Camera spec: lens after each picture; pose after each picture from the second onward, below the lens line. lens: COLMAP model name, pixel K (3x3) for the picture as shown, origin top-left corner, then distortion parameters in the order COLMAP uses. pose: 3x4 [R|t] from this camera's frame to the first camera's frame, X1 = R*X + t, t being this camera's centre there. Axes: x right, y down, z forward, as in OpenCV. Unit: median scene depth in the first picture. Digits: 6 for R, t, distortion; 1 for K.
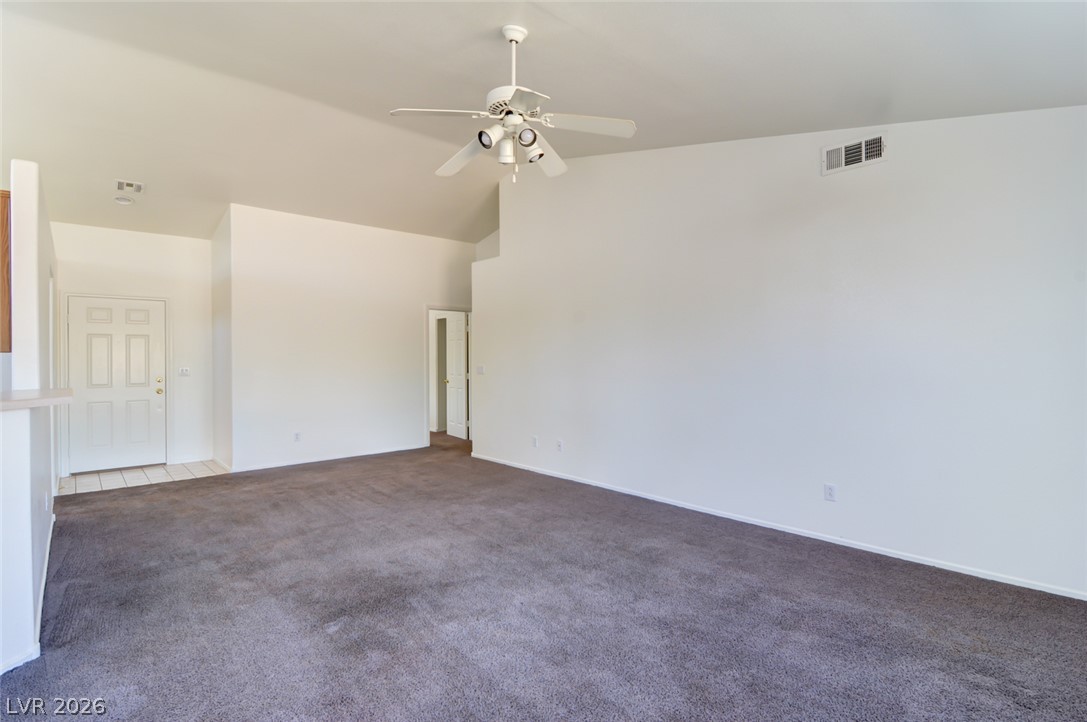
lens RADIAL K [[526.7, 0, 555.3], [0, 526.7, 362.9], [0, 0, 1]] dist [-0.002399, -0.000961]
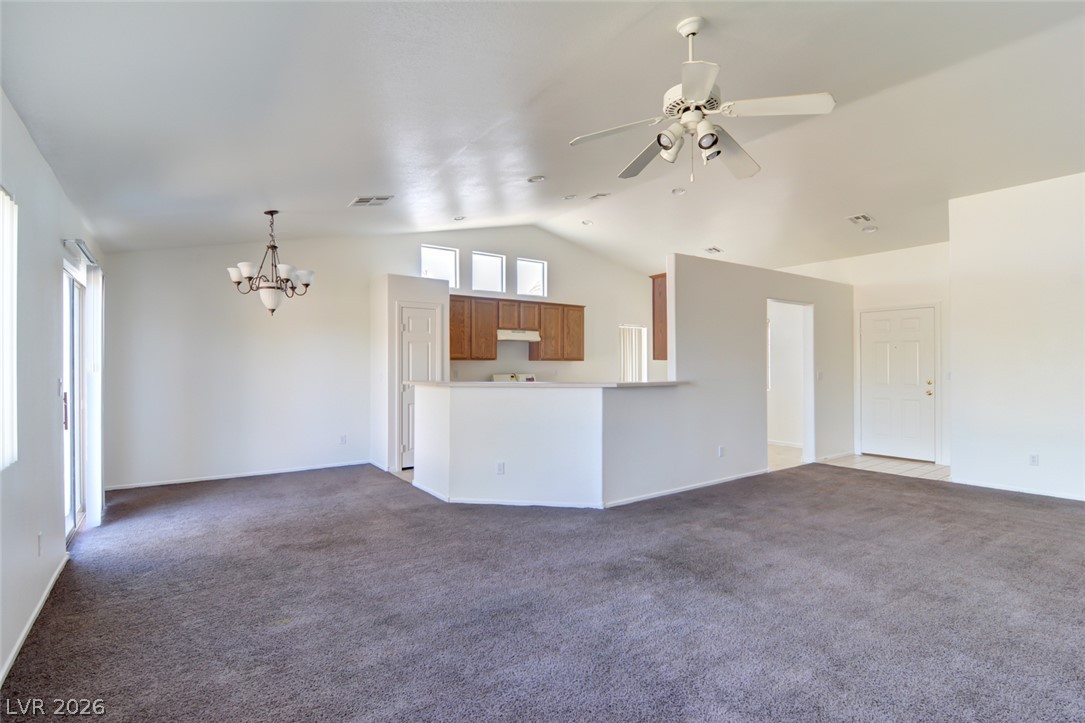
lens RADIAL K [[525.7, 0, 554.3], [0, 525.7, 363.4], [0, 0, 1]] dist [-0.002399, -0.000961]
pose [[-0.092595, 0.005218, -0.995690, 0.728083], [-0.006906, 0.999959, 0.005882, -0.012615], [0.995680, 0.007420, -0.092555, 0.680138]]
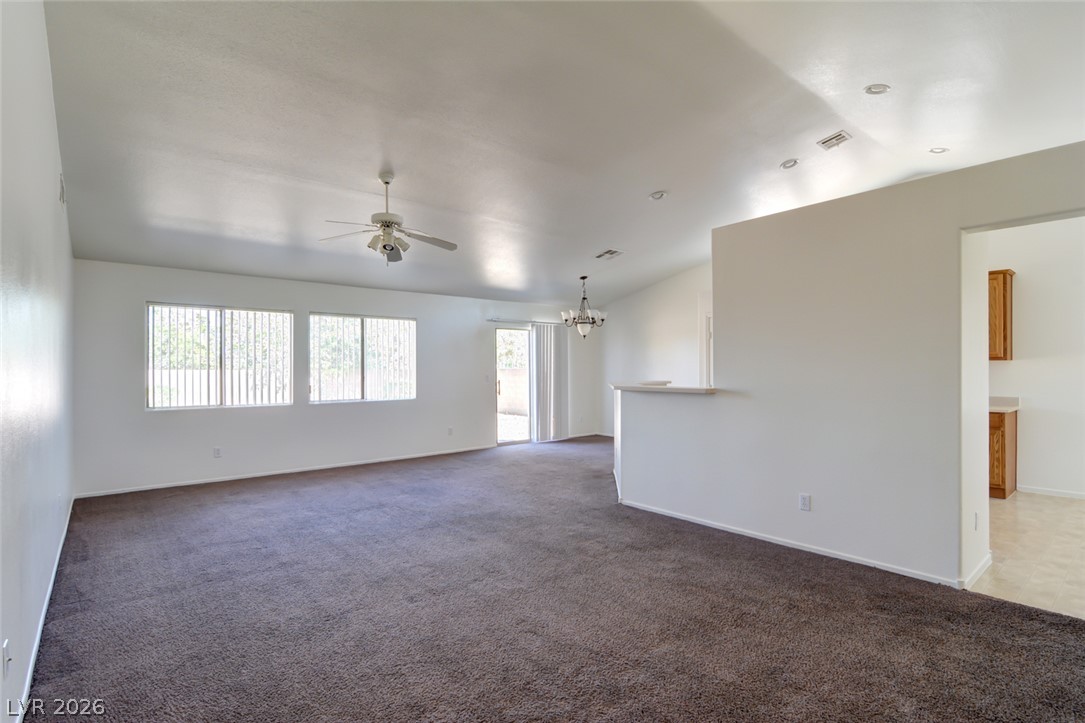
lens RADIAL K [[525.7, 0, 554.3], [0, 525.7, 363.4], [0, 0, 1]] dist [-0.002399, -0.000961]
pose [[-0.999785, 0.013624, 0.015637, -0.521249], [0.013604, 0.999906, -0.001423, -0.016034], [-0.015655, -0.001210, -0.999877, 2.183590]]
